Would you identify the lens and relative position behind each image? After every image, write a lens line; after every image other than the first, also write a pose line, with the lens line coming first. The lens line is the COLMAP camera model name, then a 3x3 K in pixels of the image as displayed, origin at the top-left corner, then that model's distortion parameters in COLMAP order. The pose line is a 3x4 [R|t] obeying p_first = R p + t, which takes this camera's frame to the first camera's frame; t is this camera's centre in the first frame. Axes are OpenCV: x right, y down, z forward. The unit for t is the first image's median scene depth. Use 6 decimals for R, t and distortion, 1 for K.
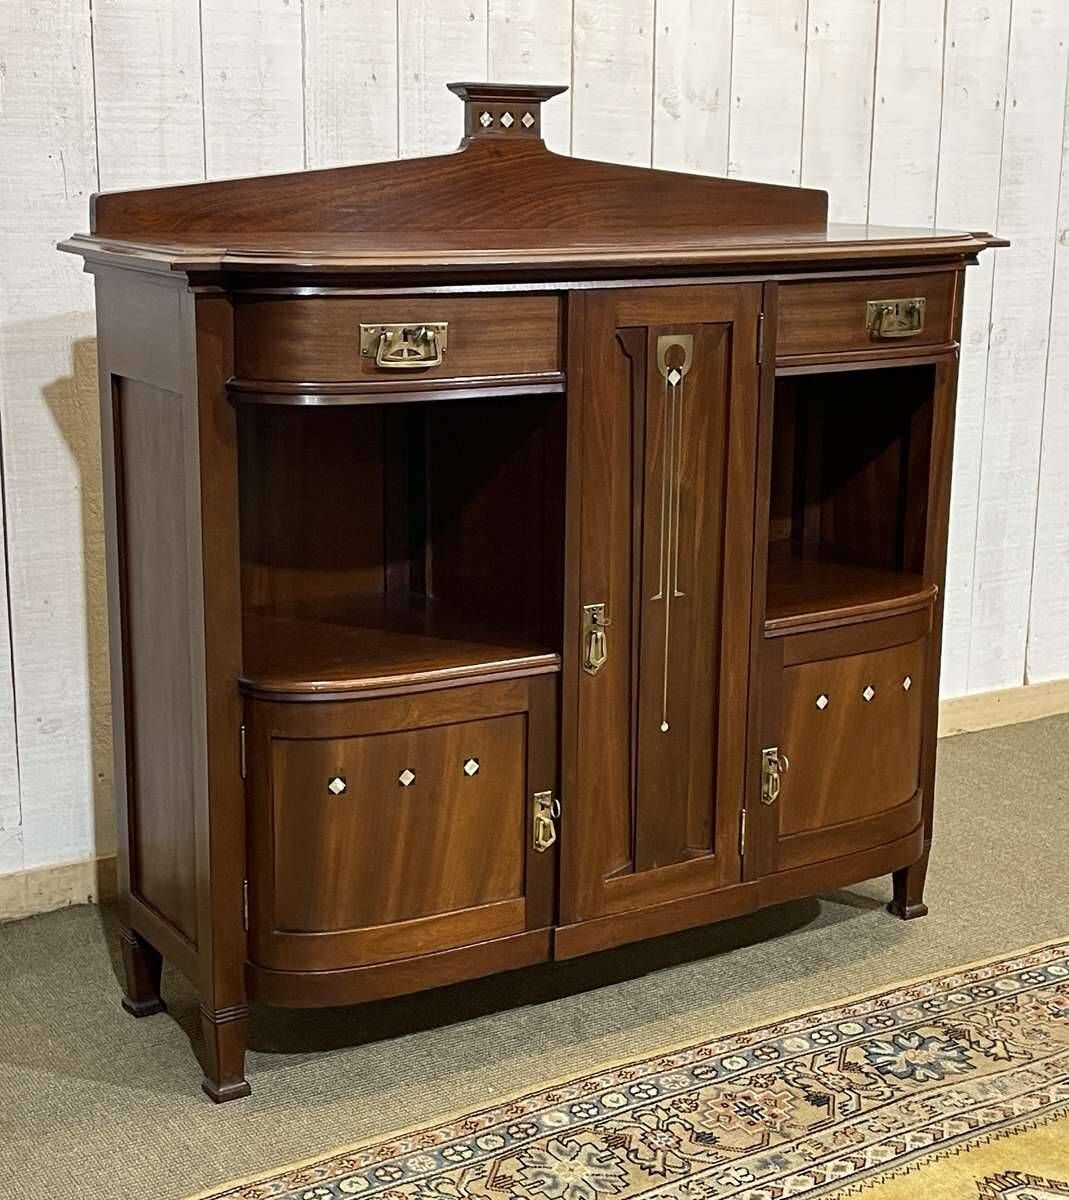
lens RADIAL K [[1966.5, 0, 557.0], [0, 1966.5, 584.6], [0, 0, 1]] dist [0.072308, 0.000000]
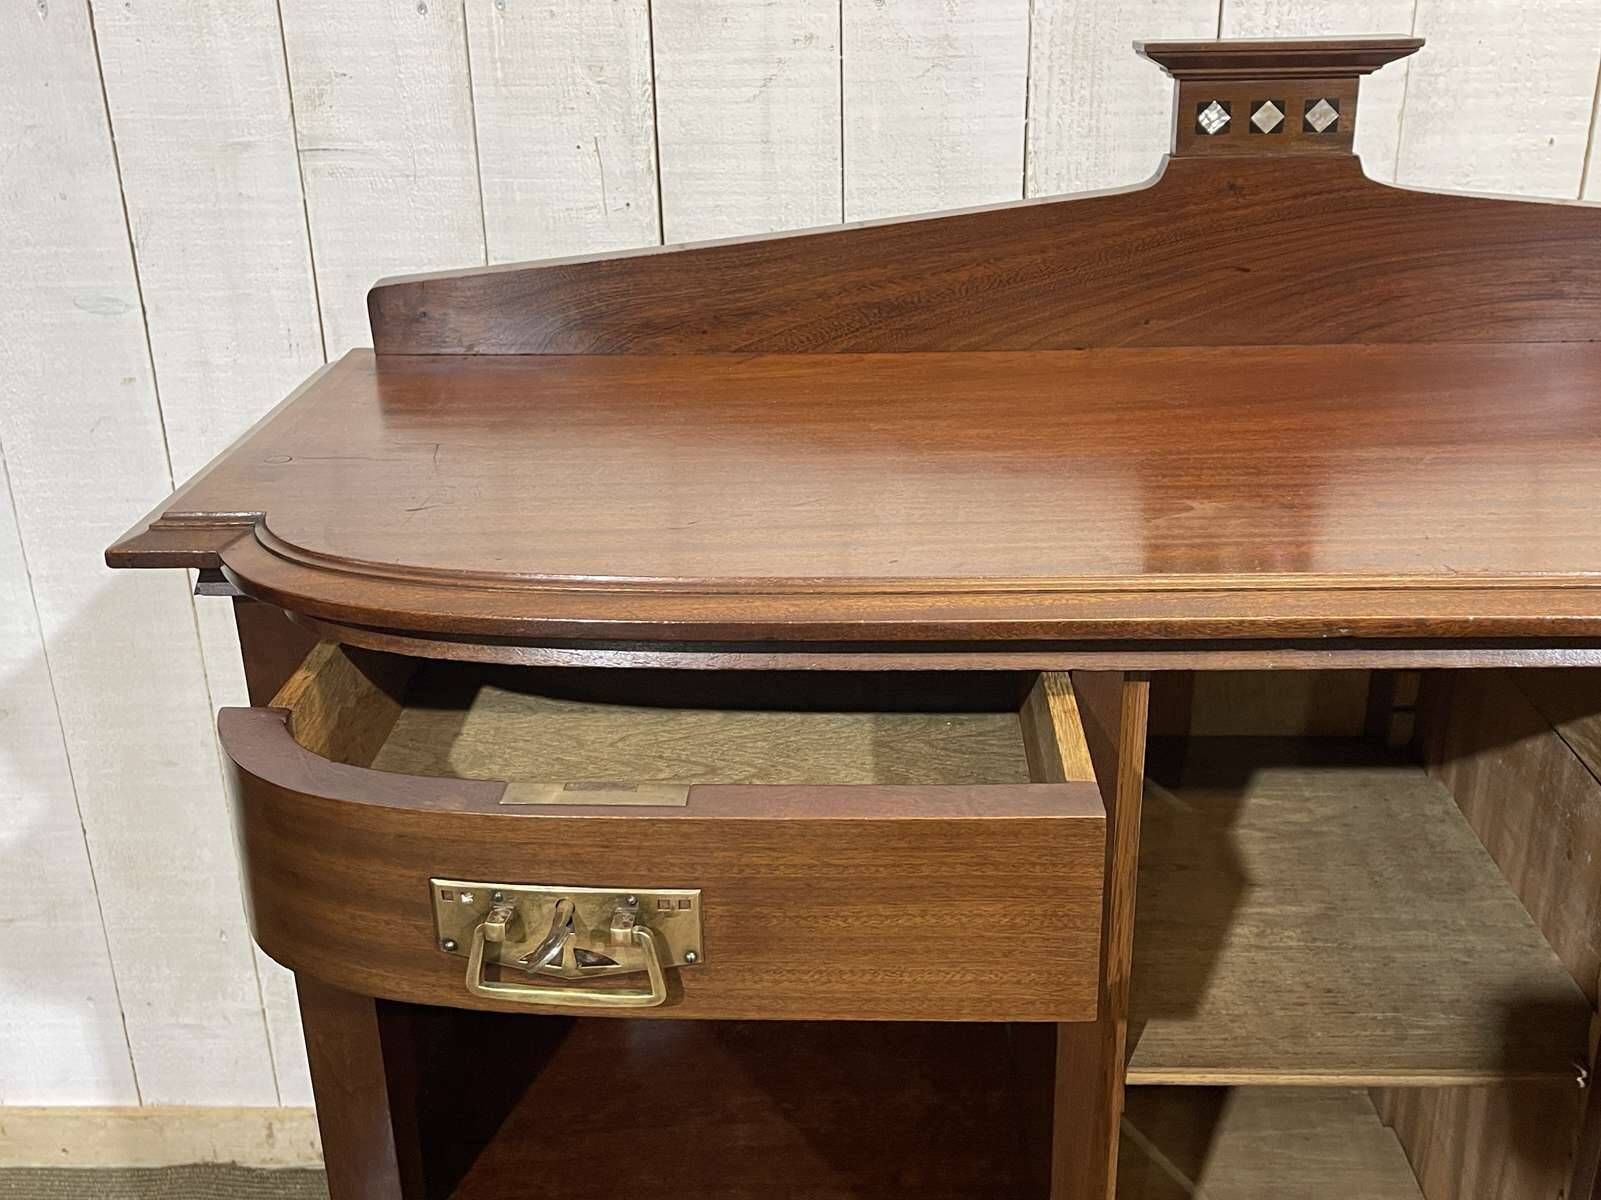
lens RADIAL K [[1670.4, 0, 792.9], [0, 1670.4, 602.2], [0, 0, 1]] dist [0.031609, 0.000000]
pose [[0.821119, 0.188919, -0.538585, 0.118874], [-0.097298, 0.976152, 0.194064, -0.194706], [0.562403, -0.106946, 0.819918, 0.619483]]
